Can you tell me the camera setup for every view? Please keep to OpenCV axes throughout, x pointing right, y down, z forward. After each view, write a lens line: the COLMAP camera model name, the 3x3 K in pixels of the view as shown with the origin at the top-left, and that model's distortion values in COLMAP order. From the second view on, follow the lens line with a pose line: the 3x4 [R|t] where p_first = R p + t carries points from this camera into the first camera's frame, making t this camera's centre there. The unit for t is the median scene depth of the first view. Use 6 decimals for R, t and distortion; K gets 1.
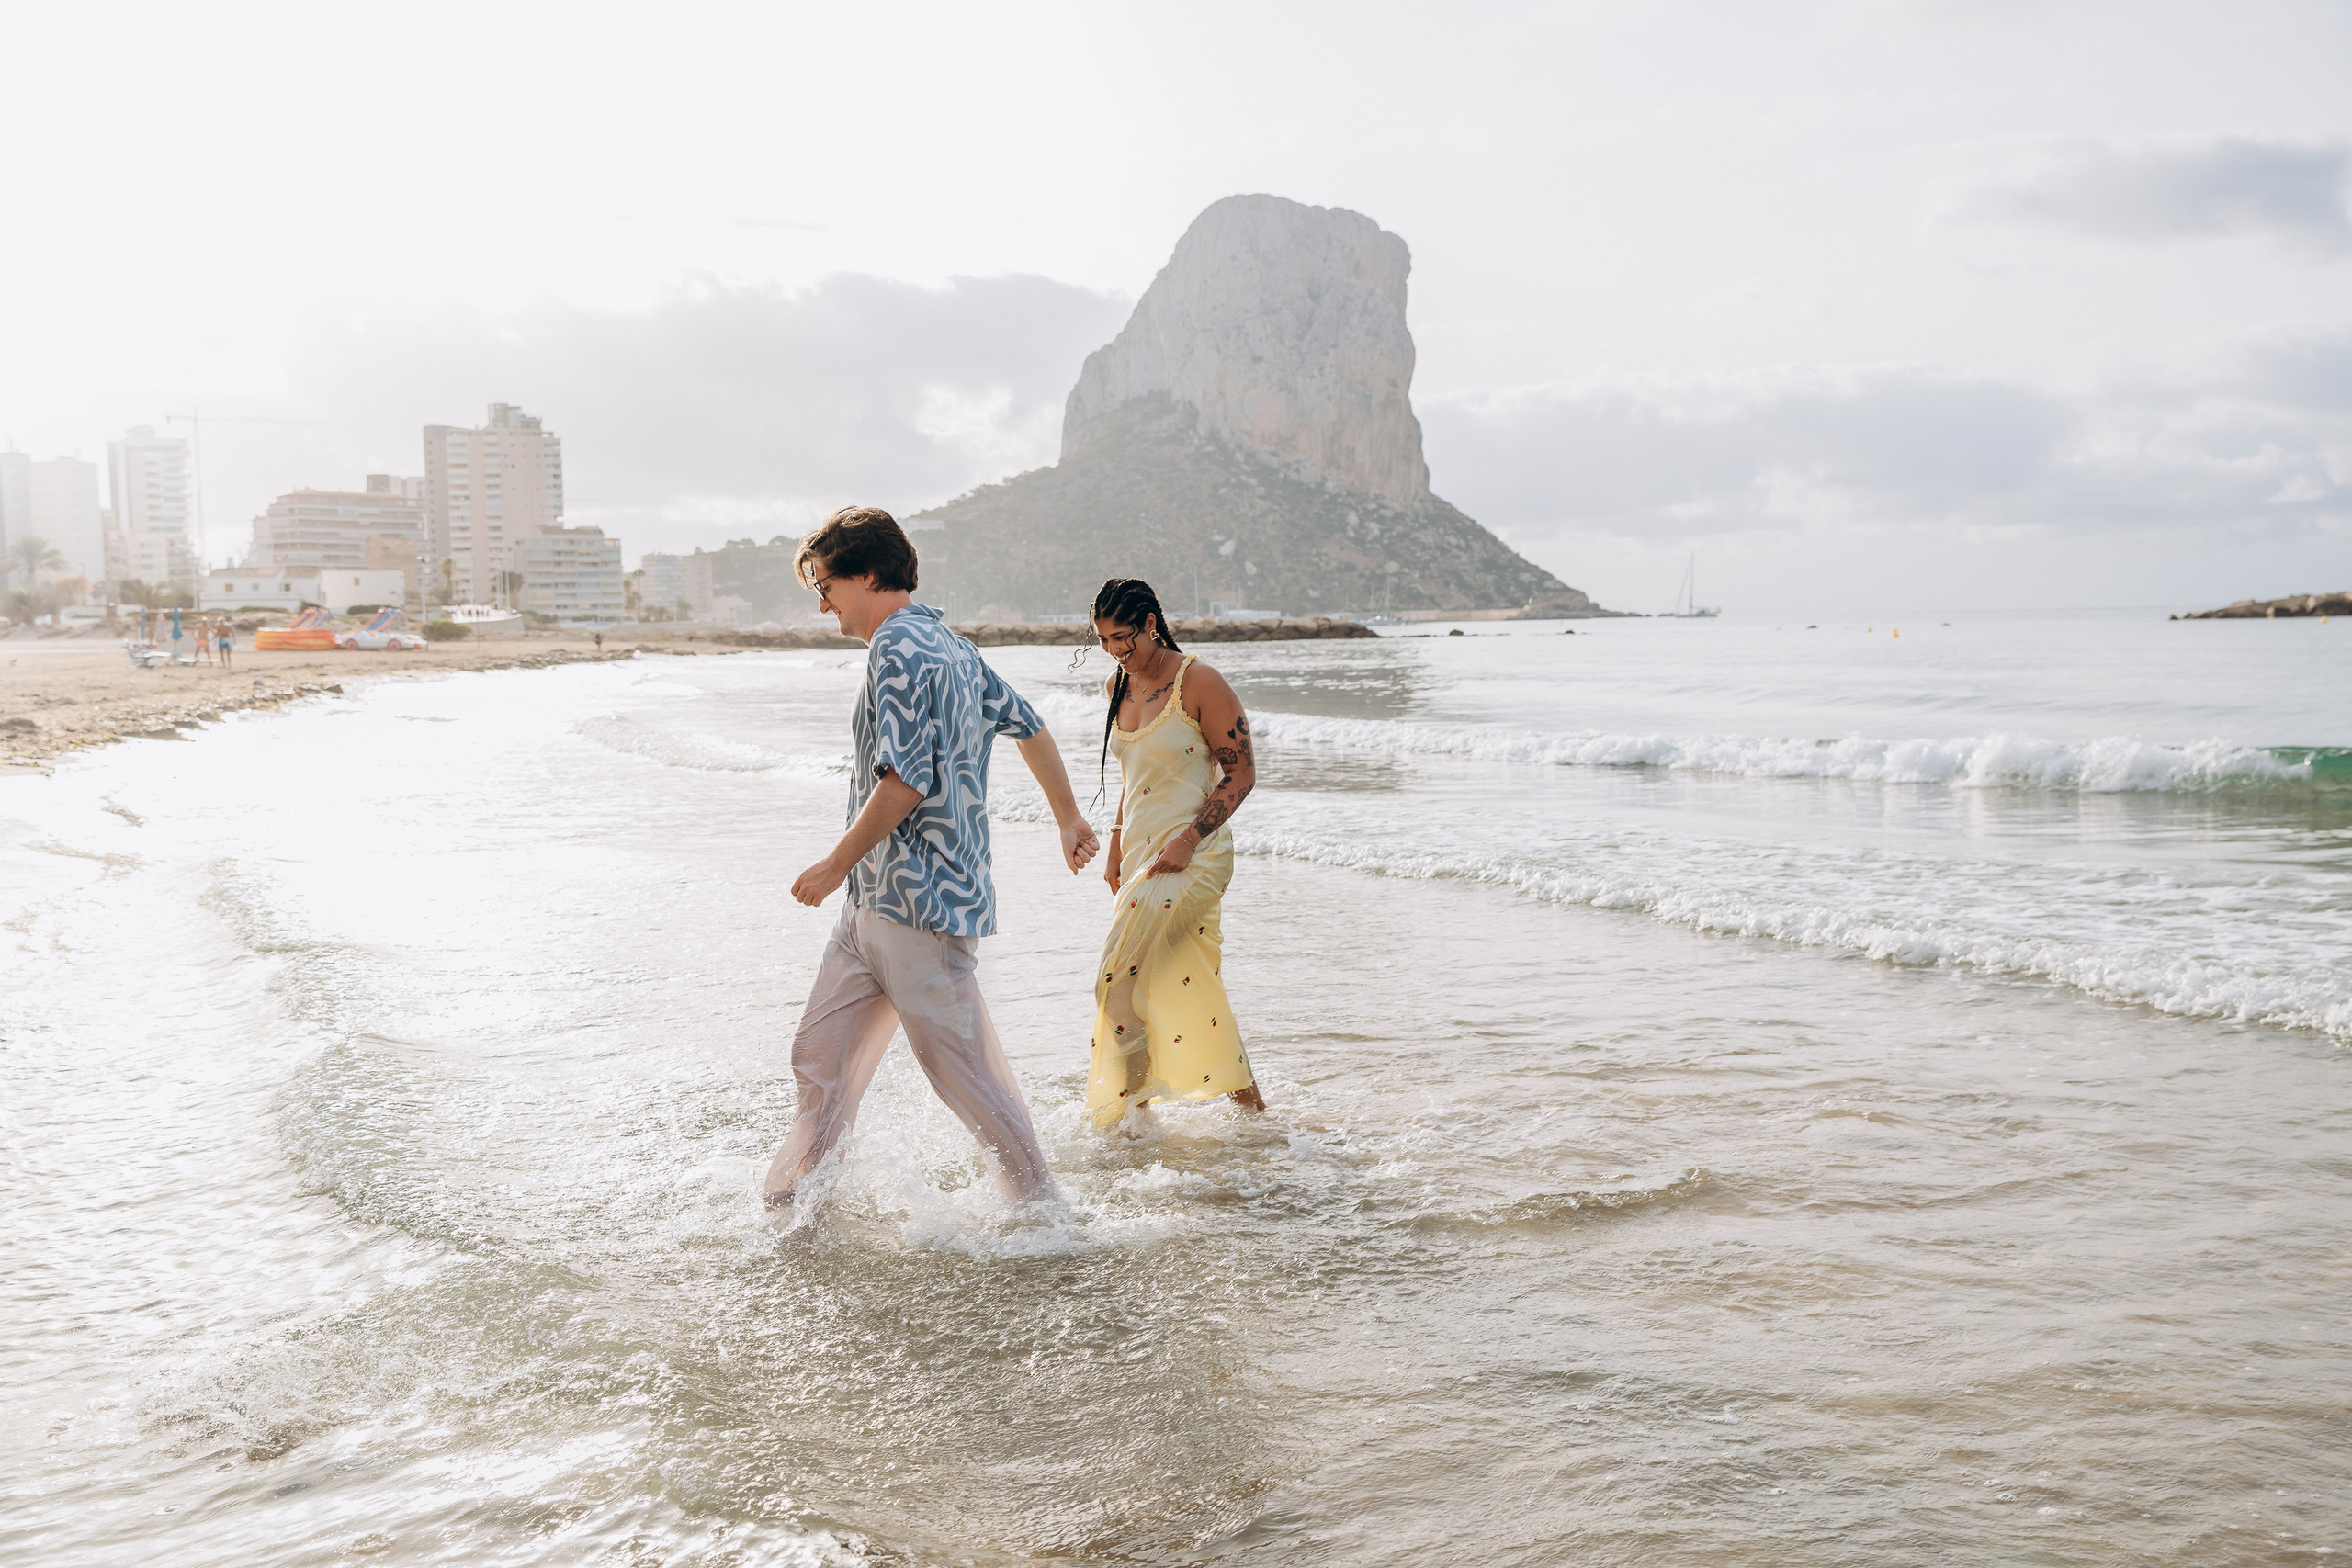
lens RADIAL K [[2256.5, 0, 1184.7], [0, 2256.5, 783.6], [0, 0, 1]] dist [-0.012999, 0.000000]
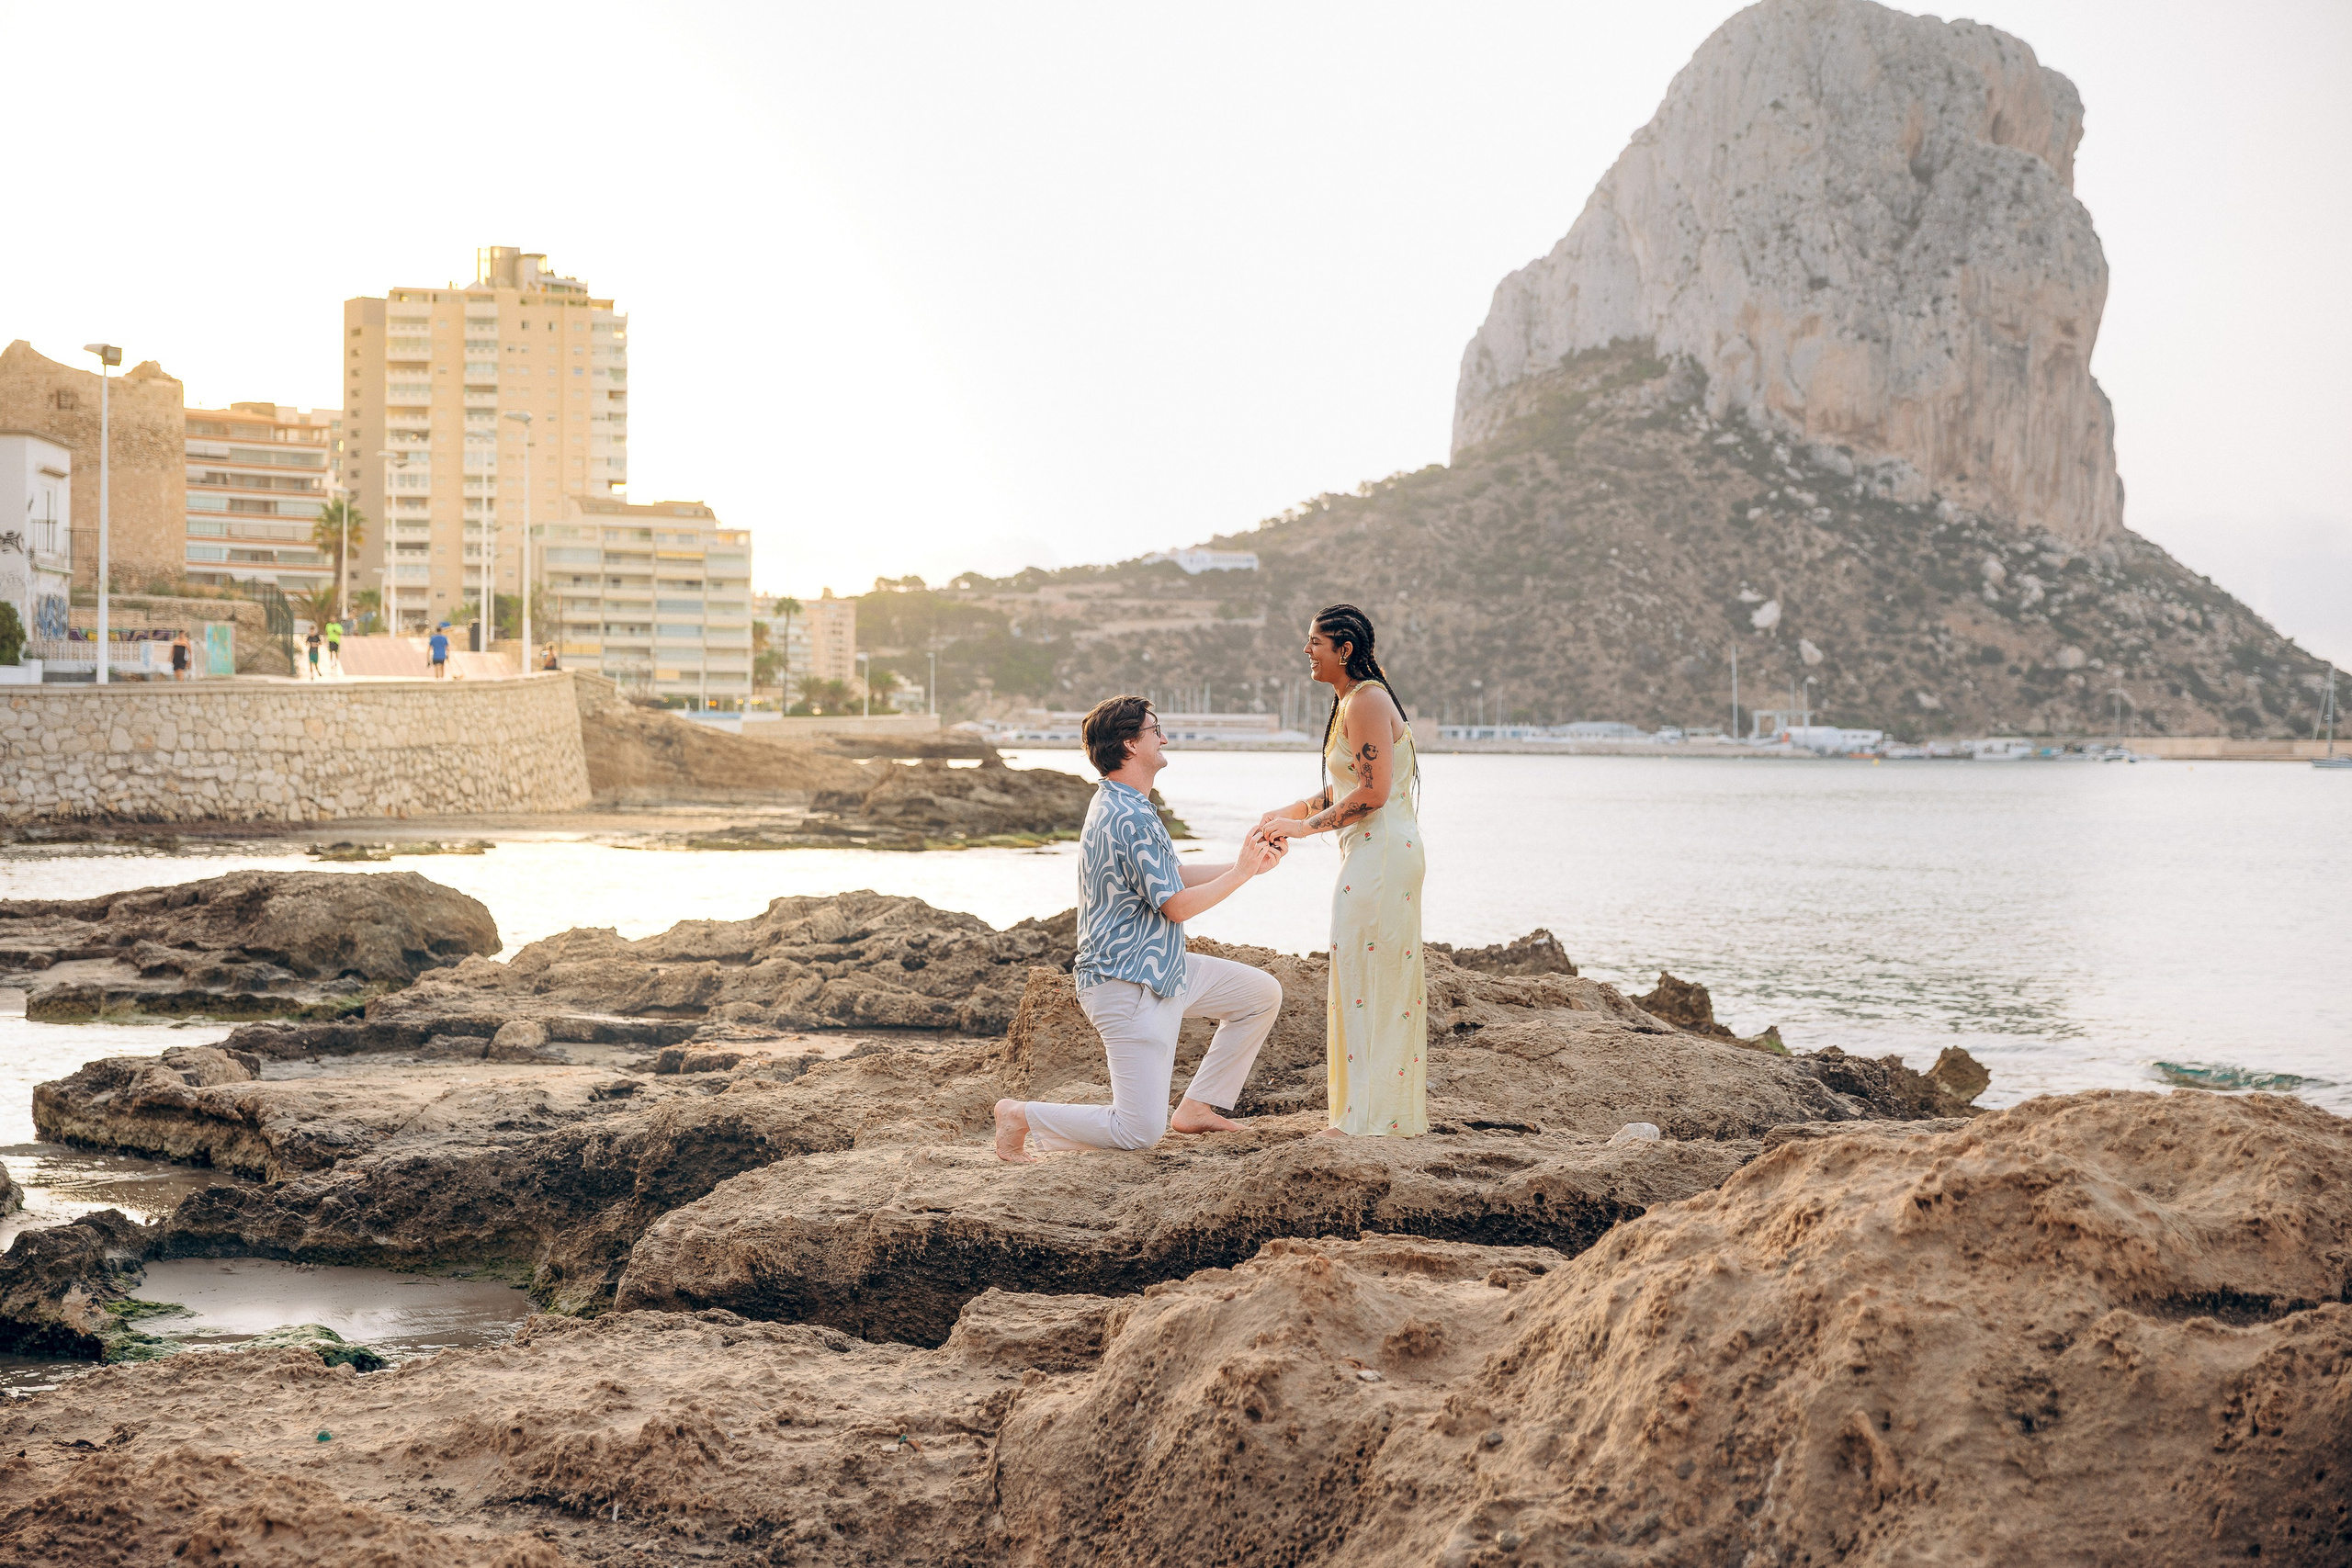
lens RADIAL K [[3456.7, 0, 1169.8], [0, 3456.7, 777.2], [0, 0, 1]] dist [0.087850, 0.000000]
pose [[0.994650, 0.032205, -0.098149, -0.041801], [-0.037982, 0.997619, -0.057565, -0.009577], [0.096062, 0.060985, 0.993505, 0.138275]]
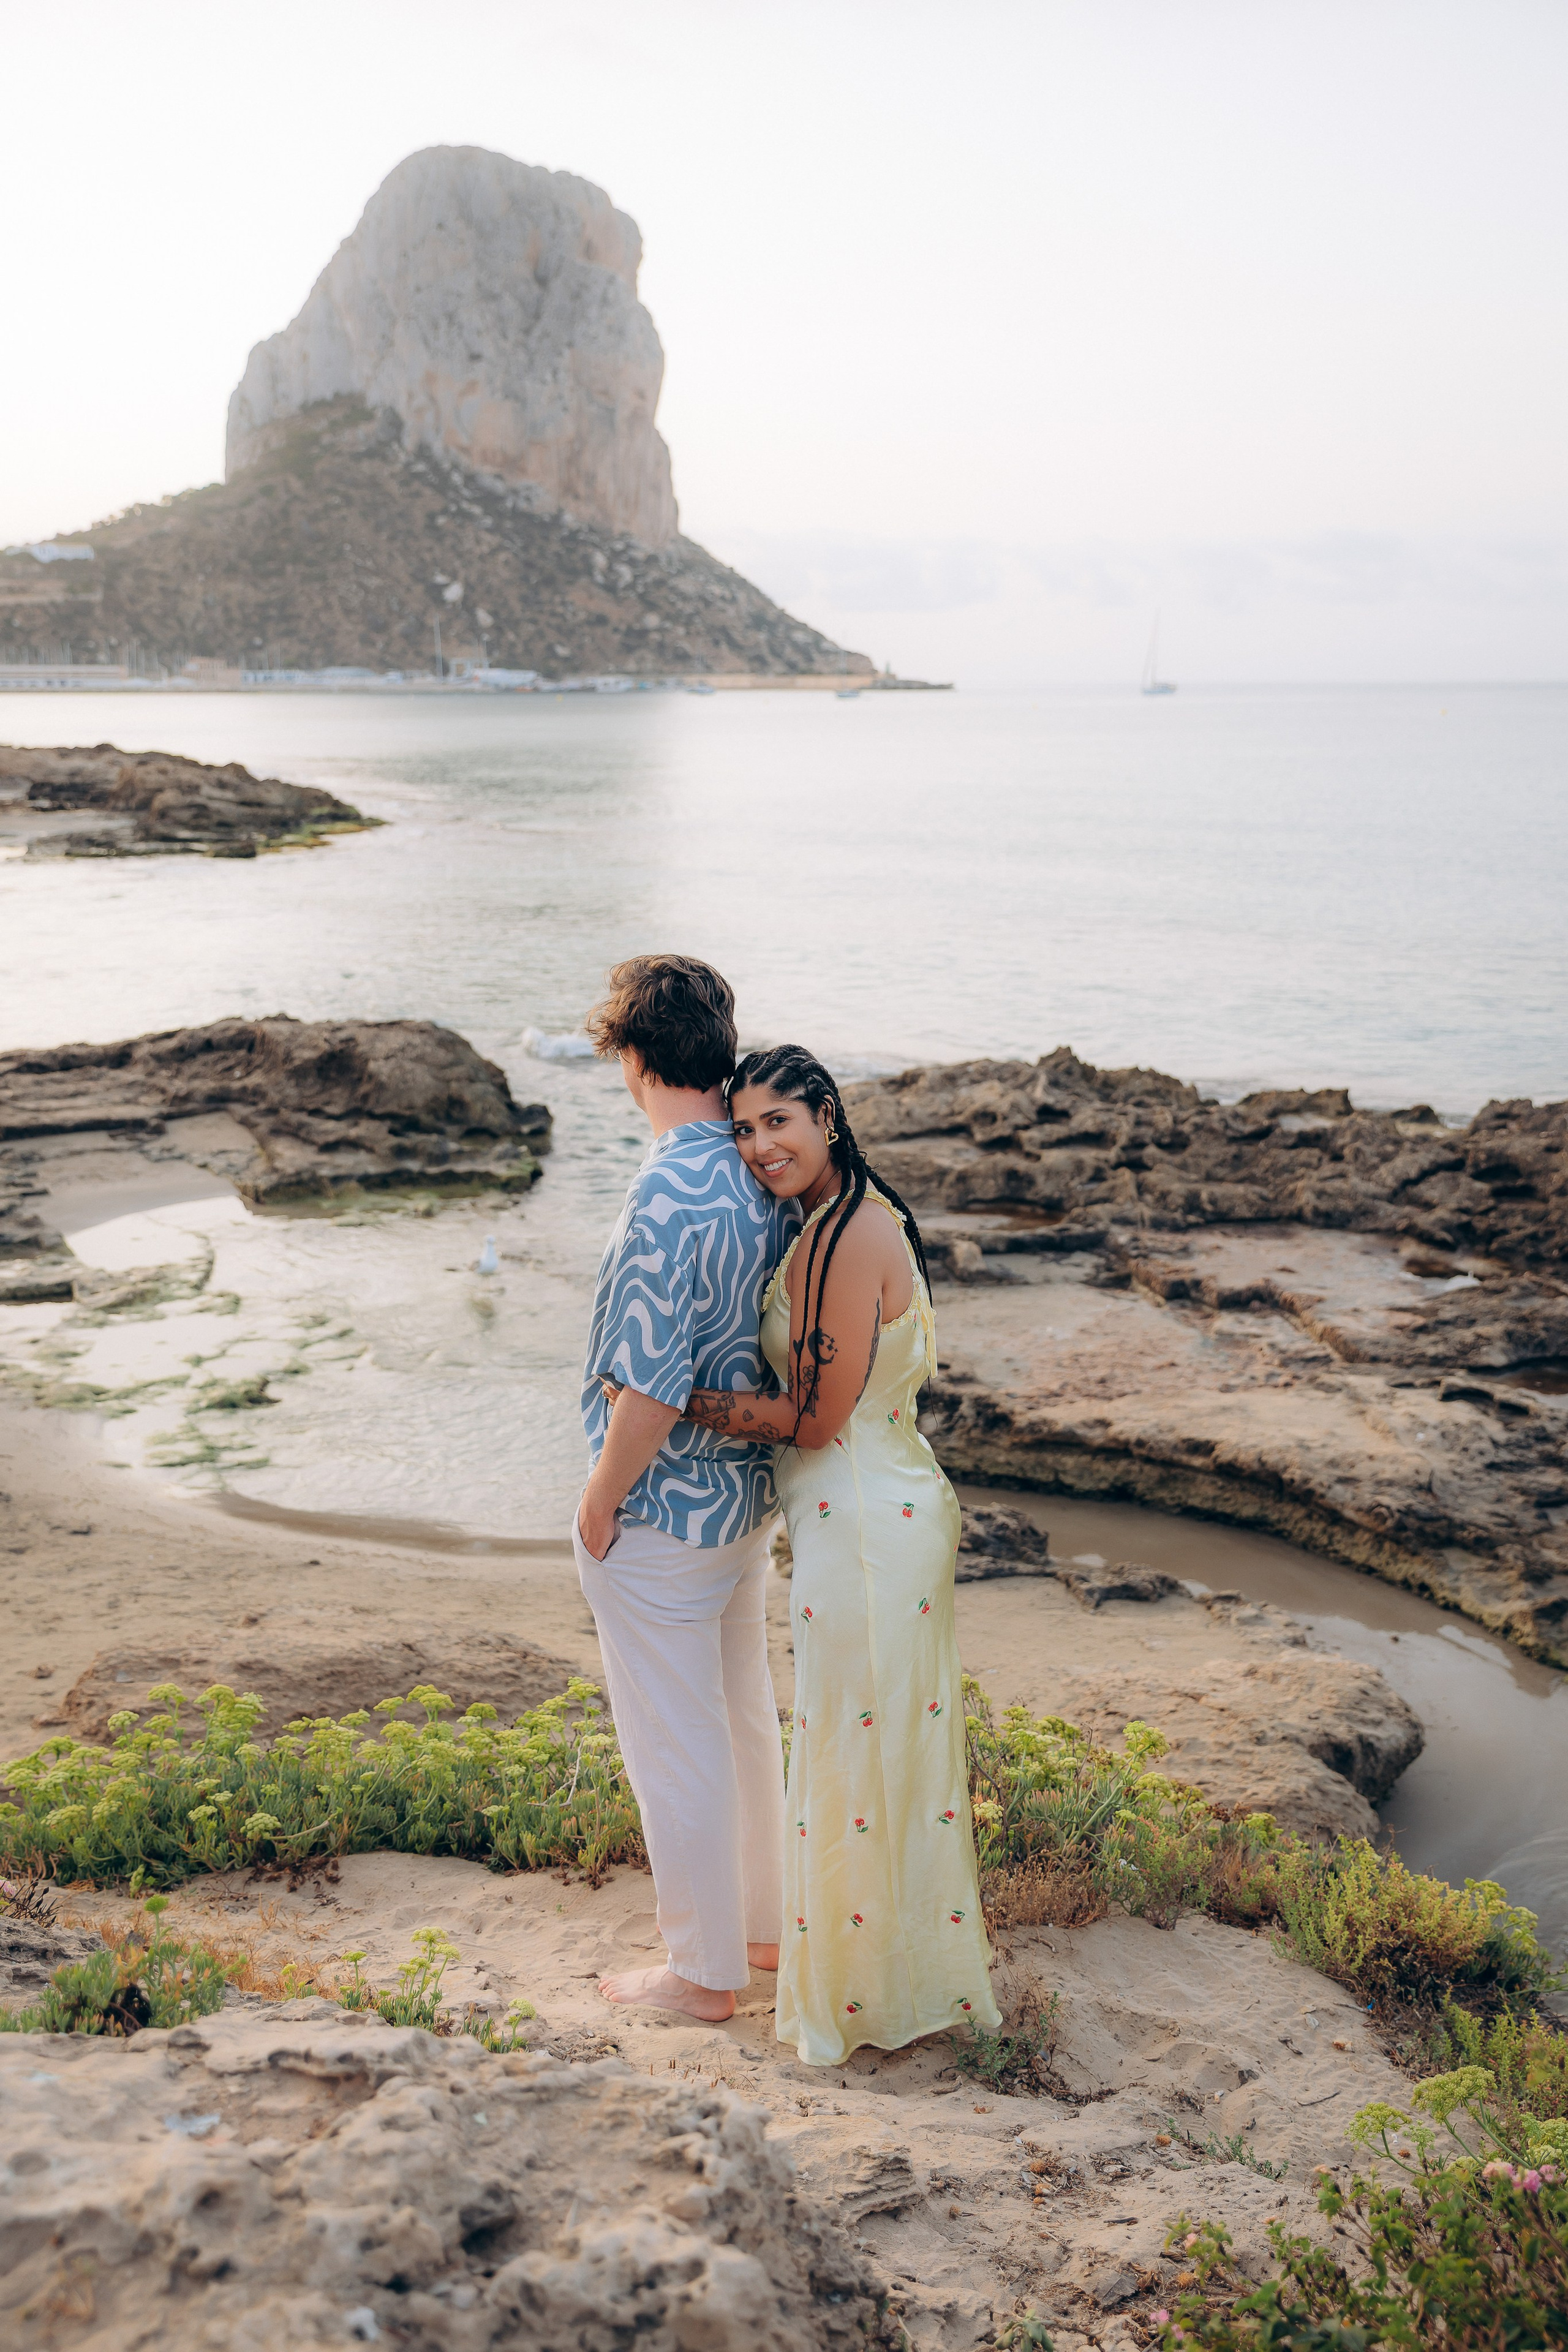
lens RADIAL K [[2267.9, 0, 778.9], [0, 2267.9, 1187.3], [0, 0, 1]] dist [0.004004, 0.000000]
pose [[0.975961, -0.029176, 0.215985, -0.049791], [-0.002933, 0.989151, 0.146872, -0.011338], [-0.217927, -0.143975, 0.965287, 0.142309]]
